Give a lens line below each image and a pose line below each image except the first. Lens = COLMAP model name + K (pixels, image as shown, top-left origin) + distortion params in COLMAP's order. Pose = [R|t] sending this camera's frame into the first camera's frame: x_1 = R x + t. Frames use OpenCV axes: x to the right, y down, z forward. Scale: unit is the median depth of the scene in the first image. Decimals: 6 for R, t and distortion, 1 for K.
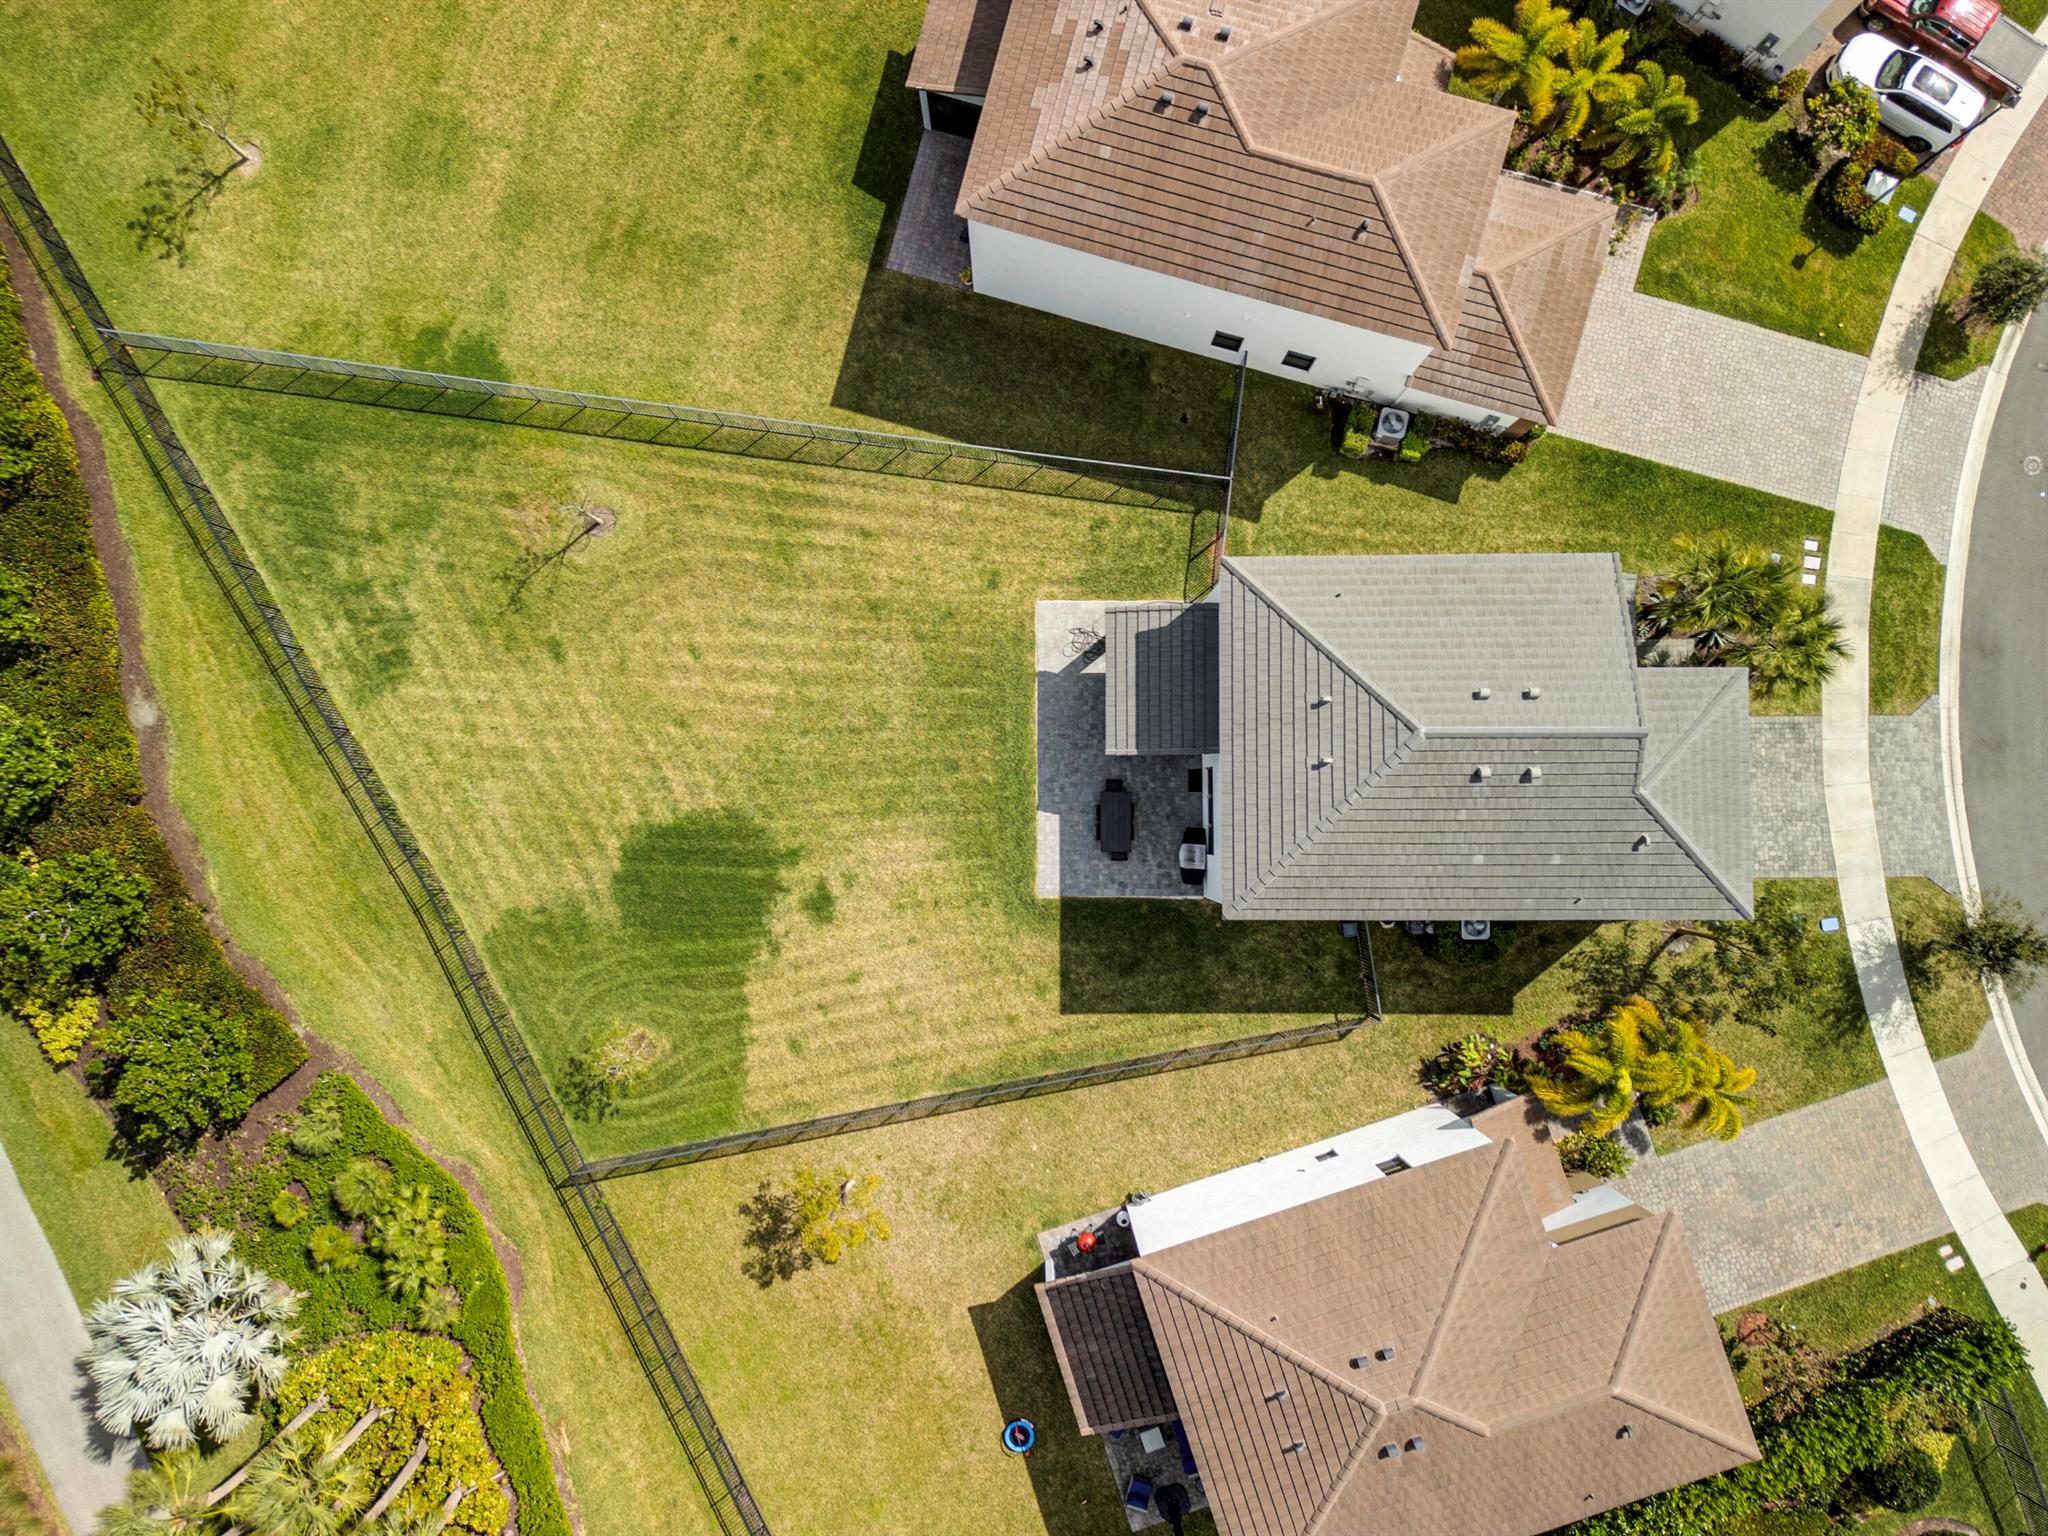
lens RADIAL K [[1440.7, 0, 1023.6], [0, 1440.7, 769.3], [0, 0, 1]] dist [0.066100, -0.057329]
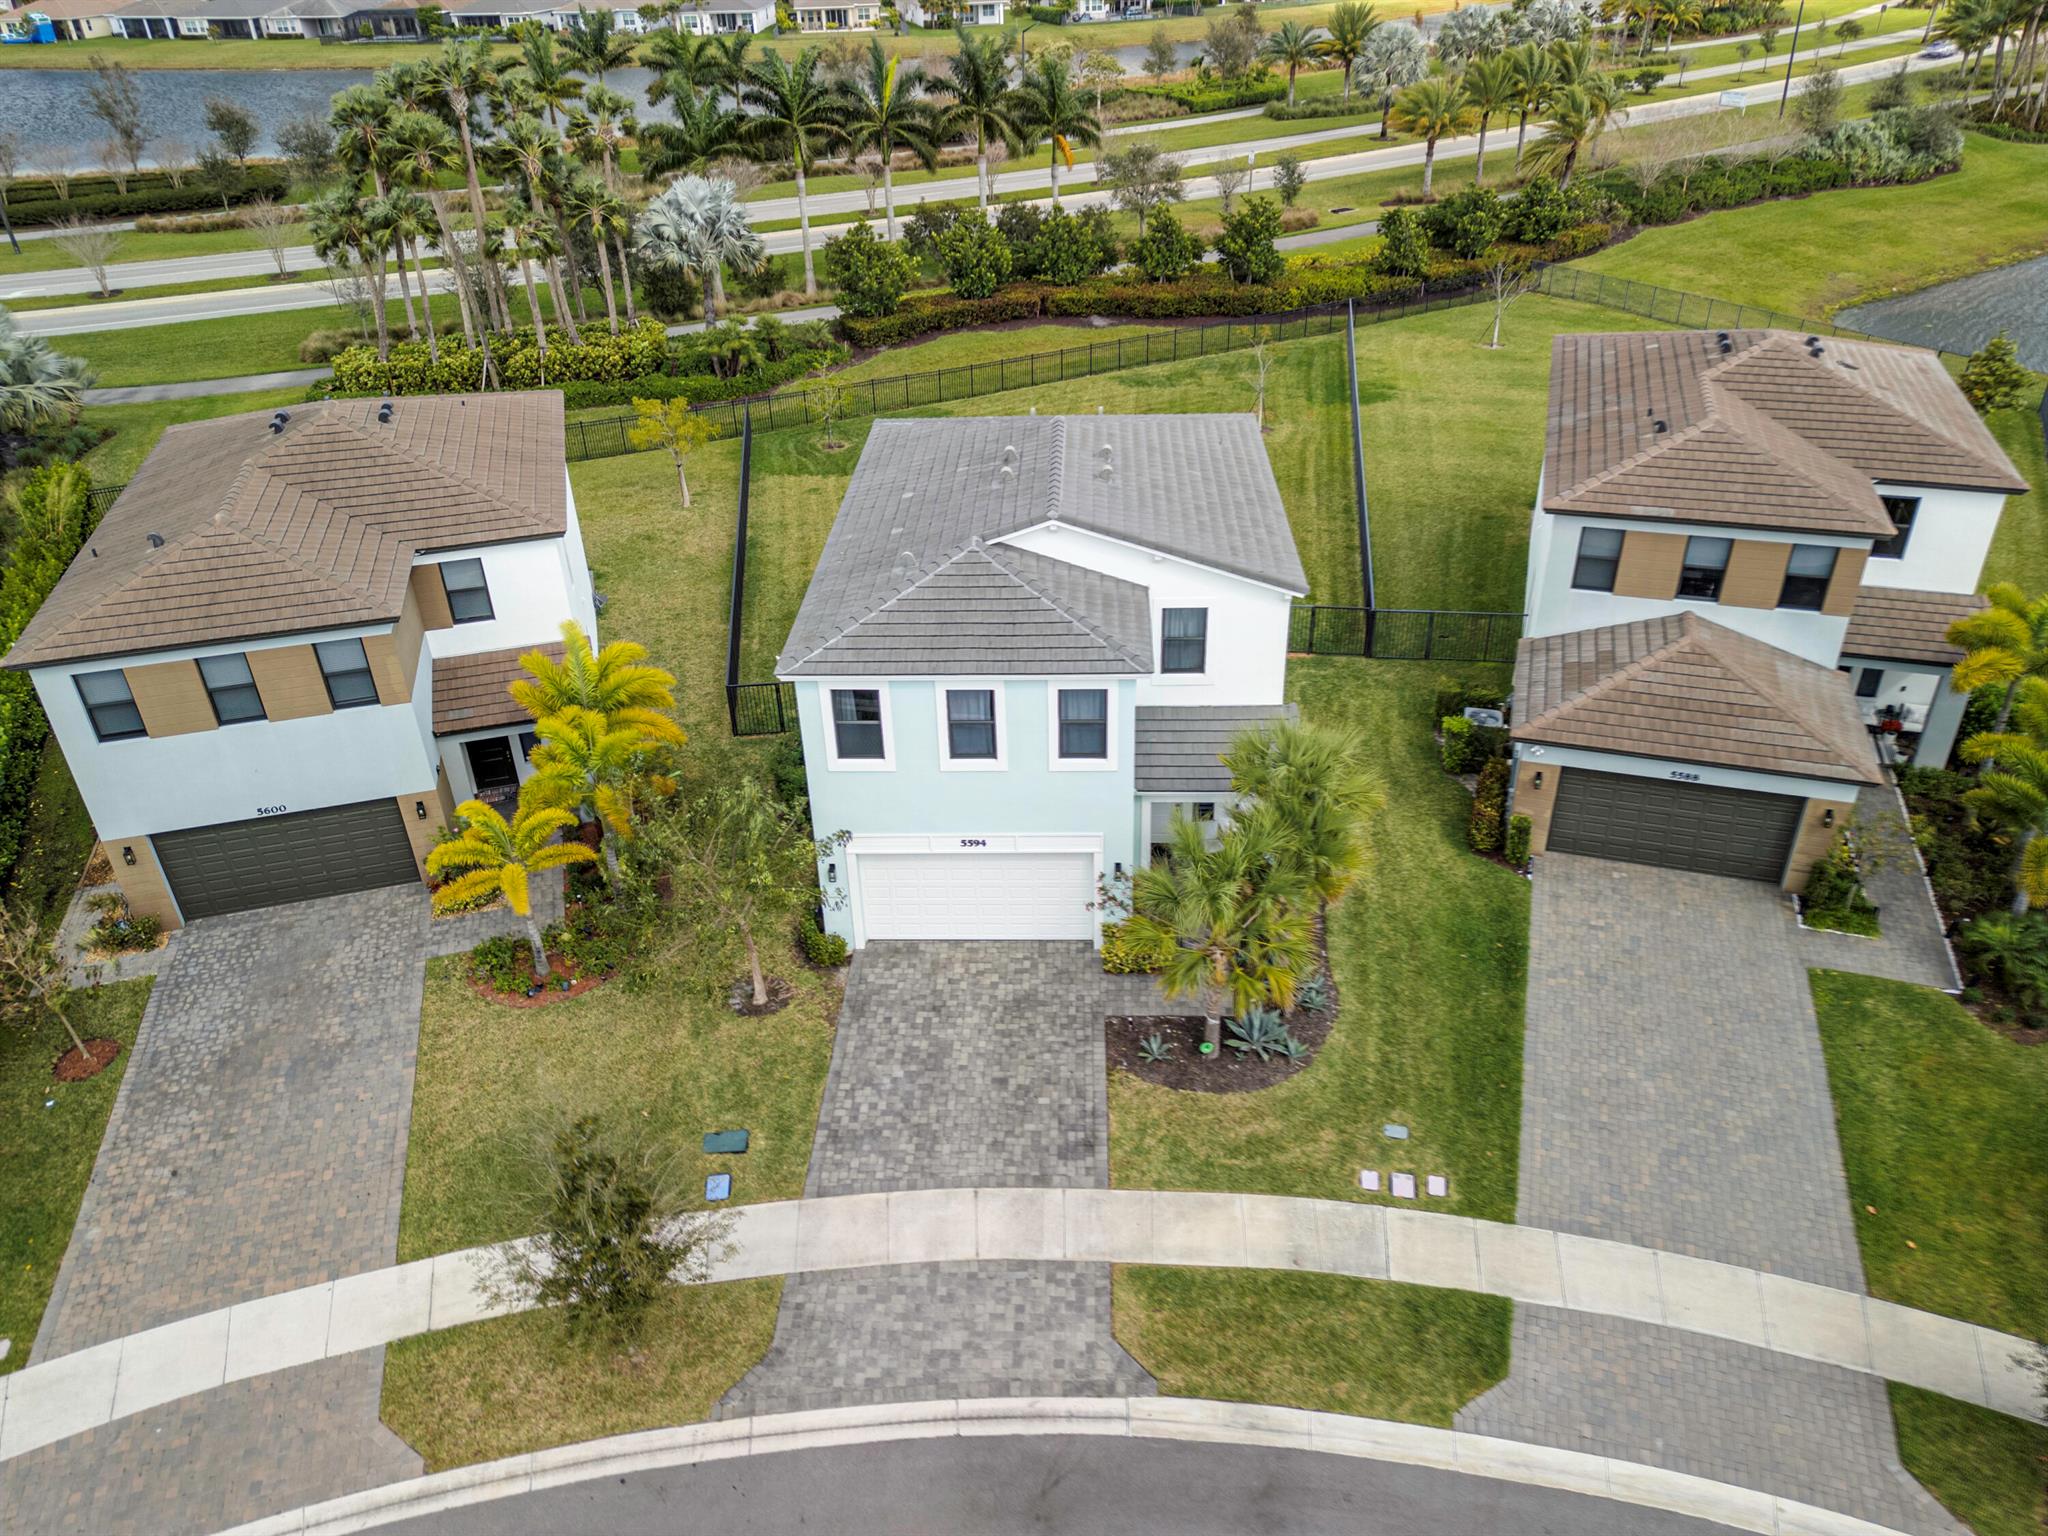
lens RADIAL K [[1440.7, 0, 1024.9], [0, 1440.7, 766.2], [0, 0, 1]] dist [0.066100, -0.057329]
pose [[-0.043479, 0.509946, -0.859107, 0.915408], [-0.997203, 0.030176, 0.068380, -0.046491], [0.060794, 0.859677, 0.507208, 0.598944]]
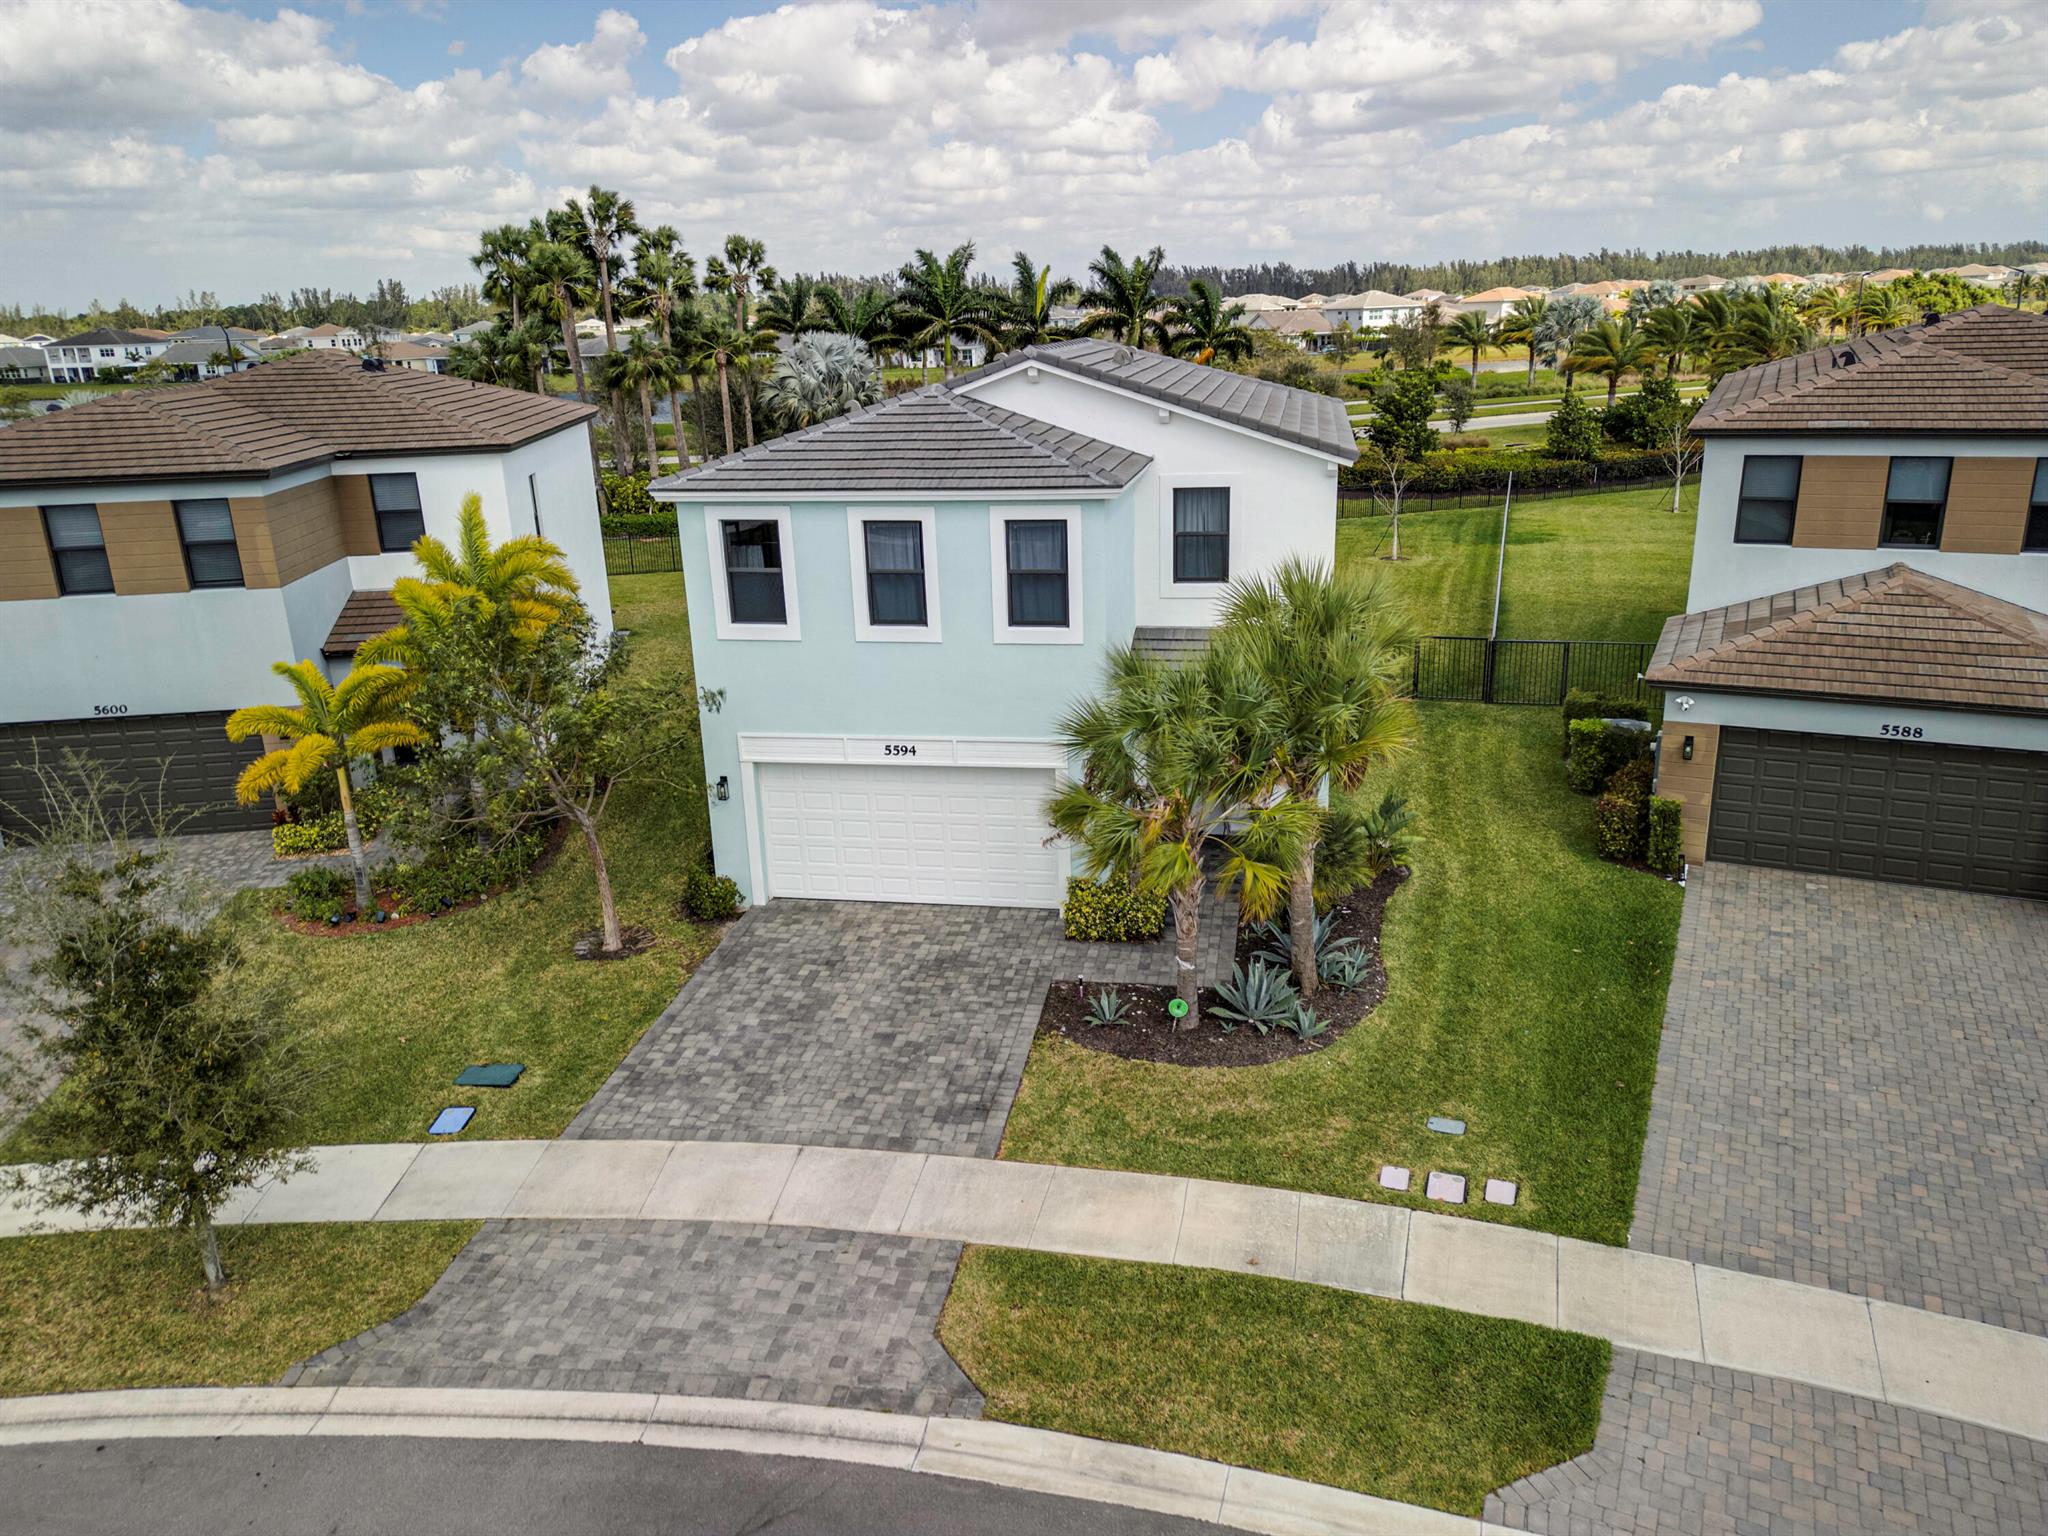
lens RADIAL K [[1440.7, 0, 1024.9], [0, 1440.7, 768.9], [0, 0, 1]] dist [0.066100, -0.057329]
pose [[-0.190012, 0.293588, -0.936857, 0.841336], [-0.979654, 0.006086, 0.200600, -0.114207], [0.064596, 0.955913, 0.286459, 0.806704]]
